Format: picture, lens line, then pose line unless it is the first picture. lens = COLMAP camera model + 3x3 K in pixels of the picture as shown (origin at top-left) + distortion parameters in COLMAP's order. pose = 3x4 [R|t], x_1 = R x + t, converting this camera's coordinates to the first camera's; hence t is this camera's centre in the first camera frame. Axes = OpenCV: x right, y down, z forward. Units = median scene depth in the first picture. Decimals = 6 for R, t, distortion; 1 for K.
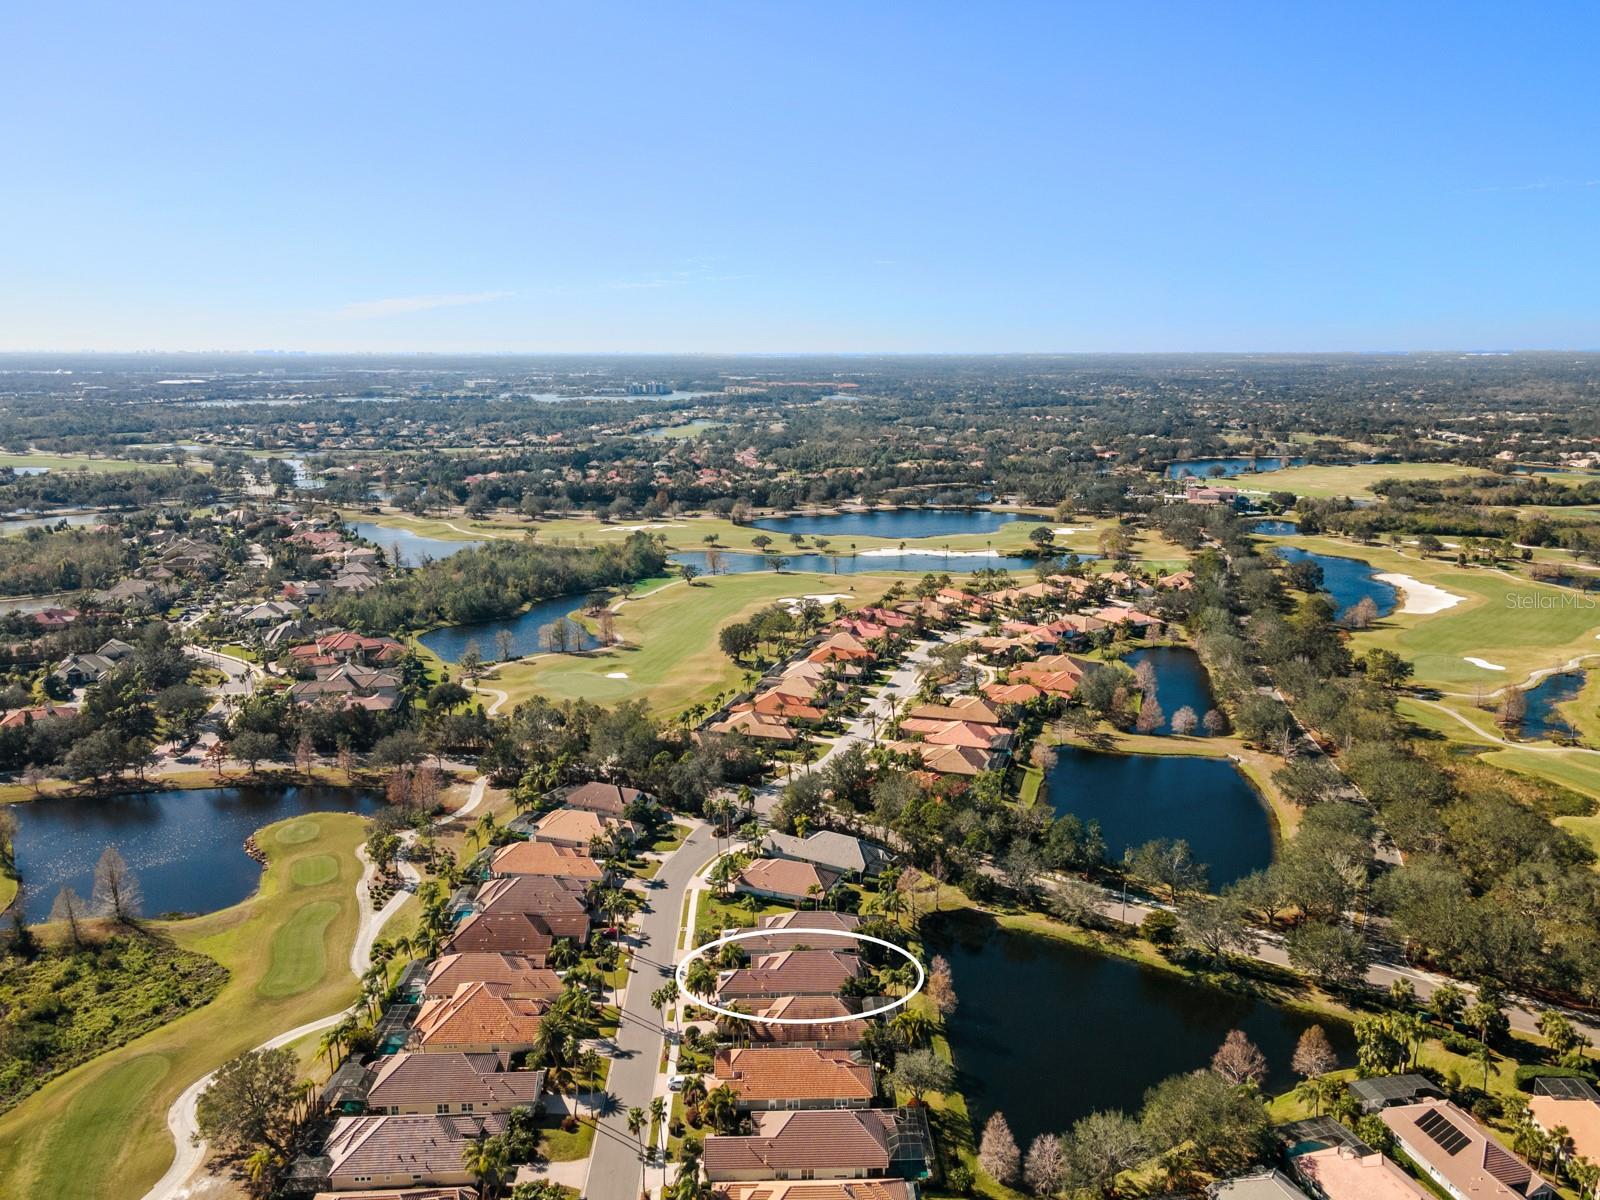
lens RADIAL K [[1187.5, 0, 800.0], [0, 1187.5, 600.0], [0, 0, 1]] dist [0.020850, 0.045285]
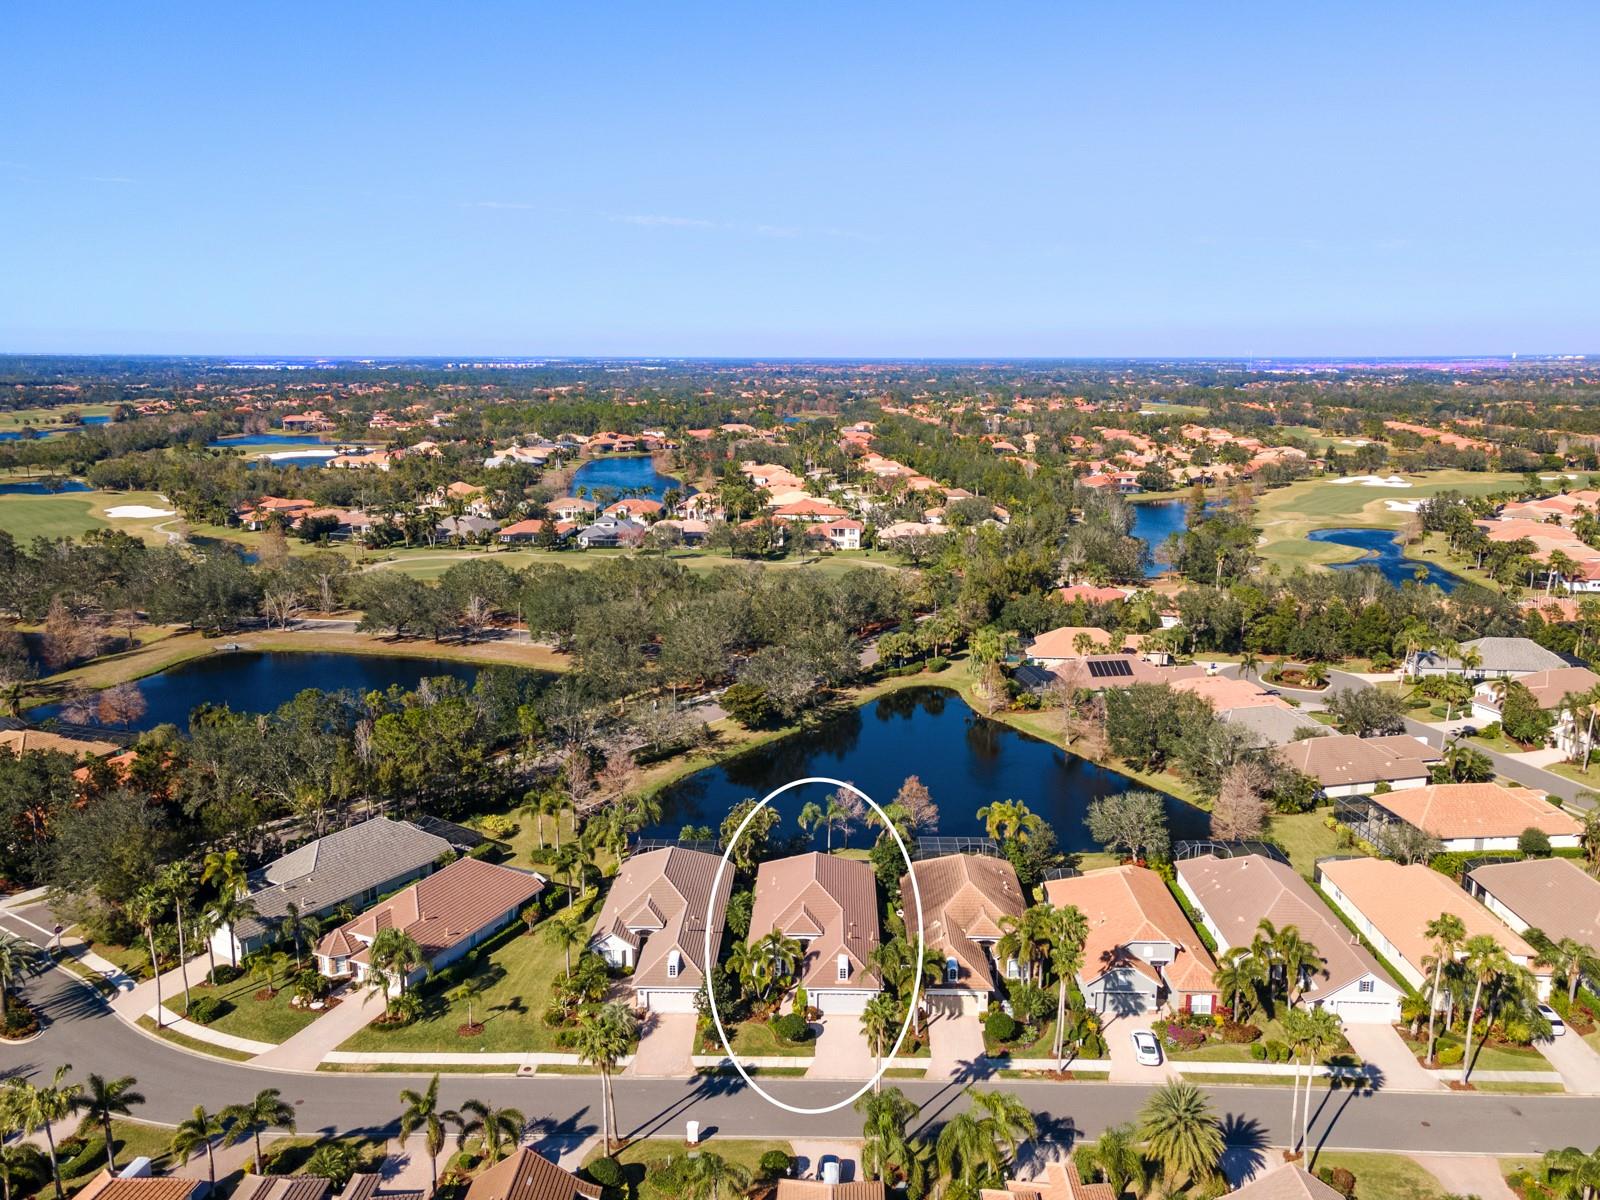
lens RADIAL K [[1187.5, 0, 800.0], [0, 1187.5, 600.0], [0, 0, 1]] dist [0.020850, 0.045285]
pose [[0.037350, -0.188319, 0.981397, -0.529504], [0.192340, 0.965075, 0.177867, 0.068752], [-0.980617, 0.182118, 0.072267, 0.944752]]
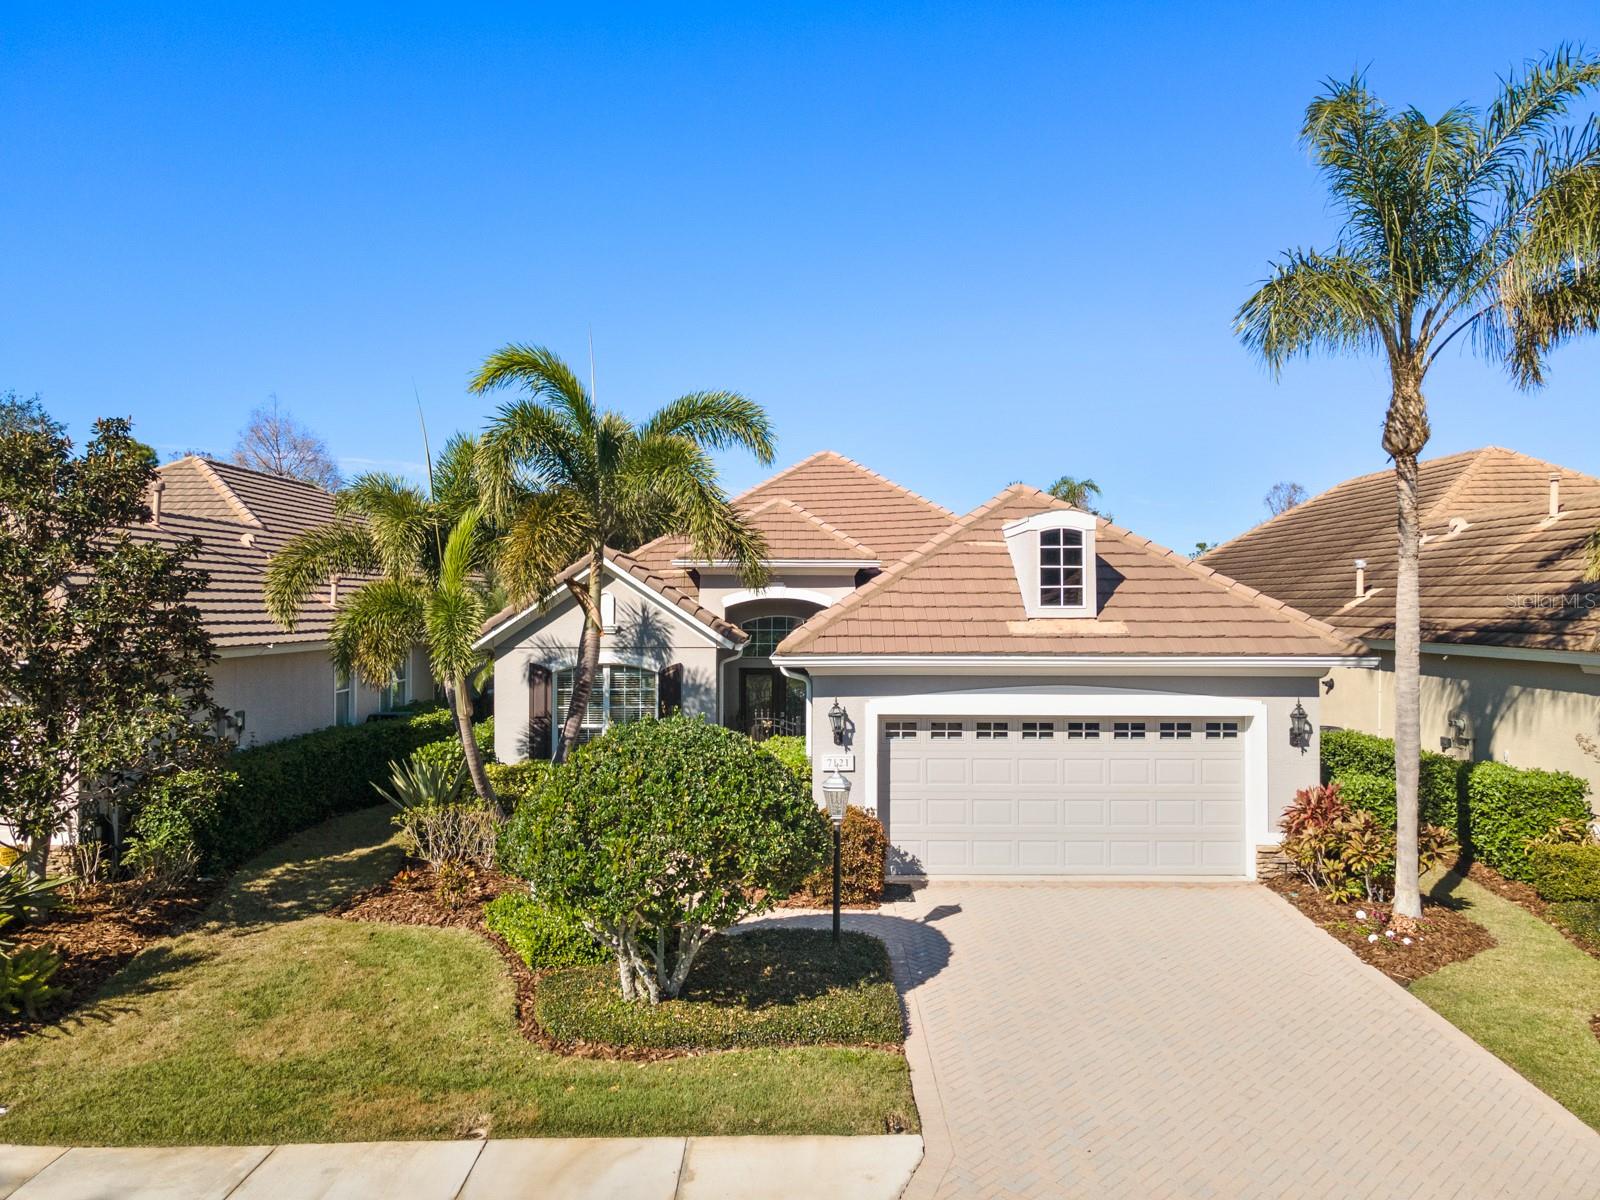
lens RADIAL K [[1164.6, 0, 800.0], [0, 1164.6, 600.0], [0, 0, 1]] dist [0.038115, 0.009233]
pose [[0.018354, 0.012923, 0.999748, -0.138890], [0.191253, 0.981407, -0.016197, 0.310859], [-0.981369, 0.191502, 0.015542, 1.005948]]
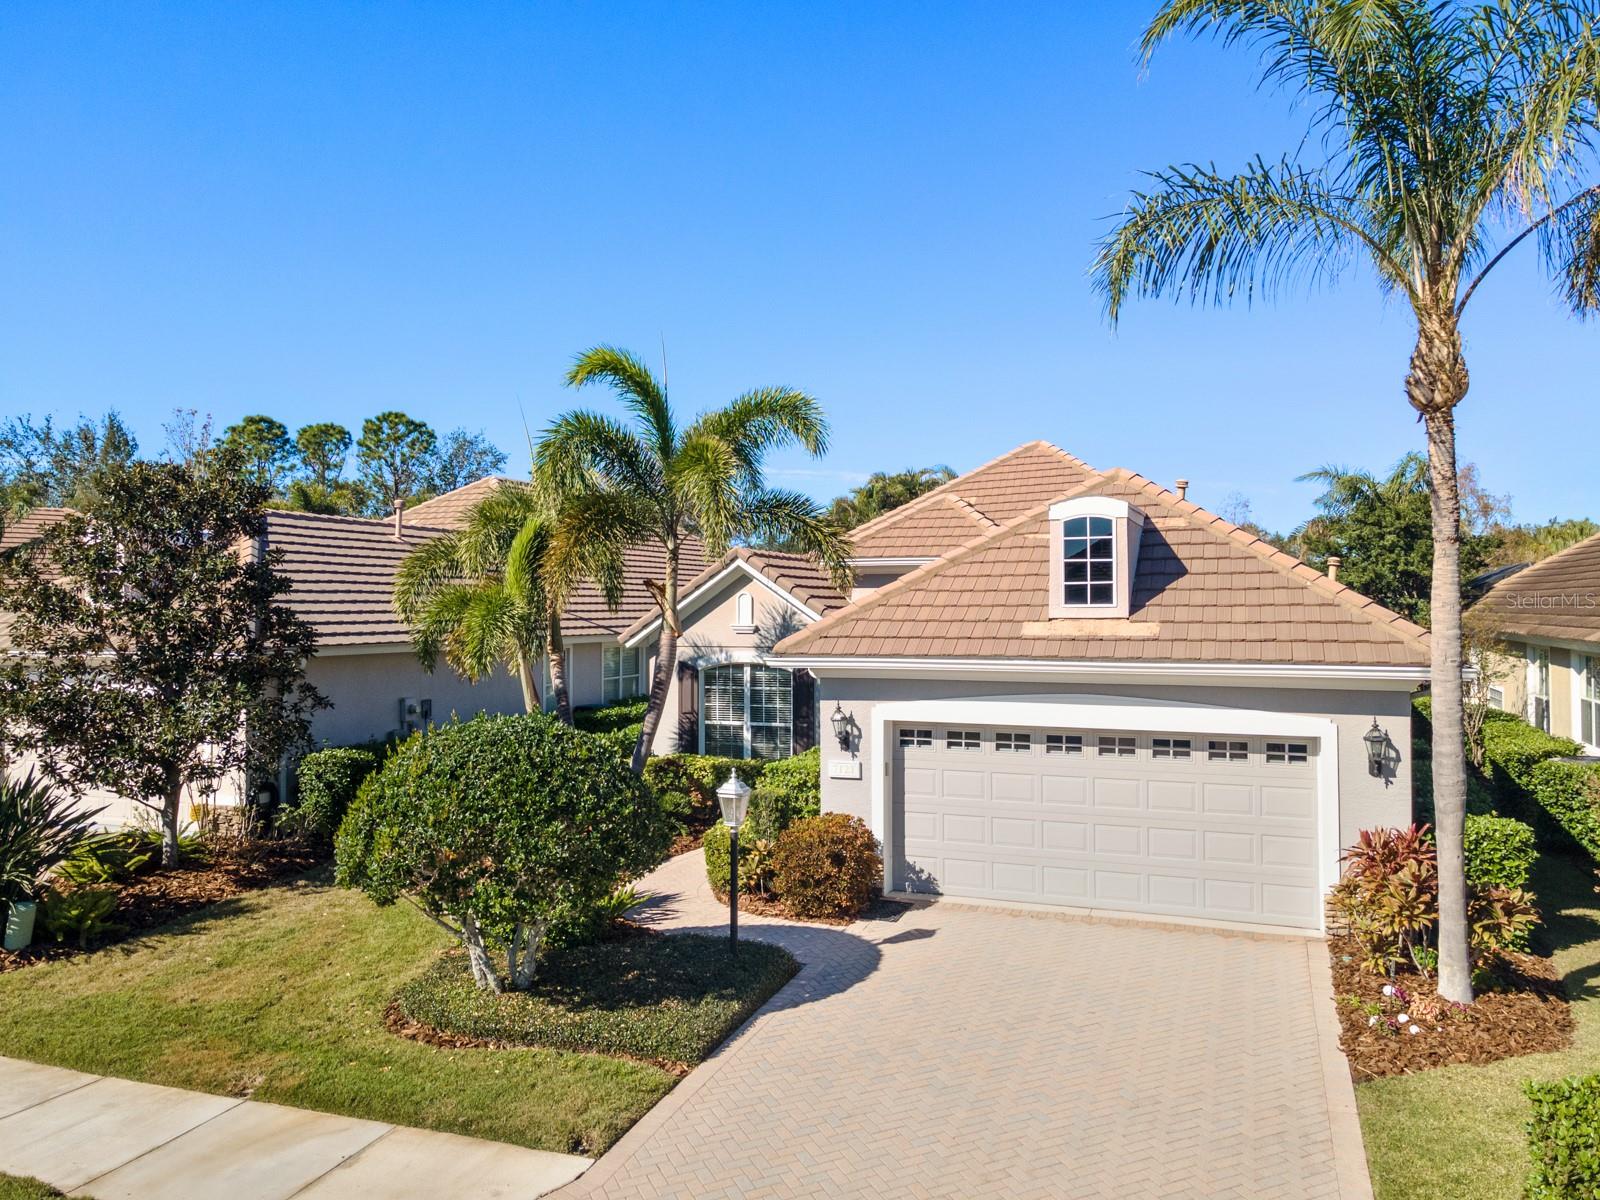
lens RADIAL K [[1164.6, 0, 800.0], [0, 1164.6, 600.0], [0, 0, 1]] dist [0.038115, 0.009233]
pose [[0.374735, 0.012689, 0.927045, -0.132025], [0.176201, 0.980708, -0.084648, 0.315260], [-0.910234, 0.195067, 0.365270, 0.983619]]
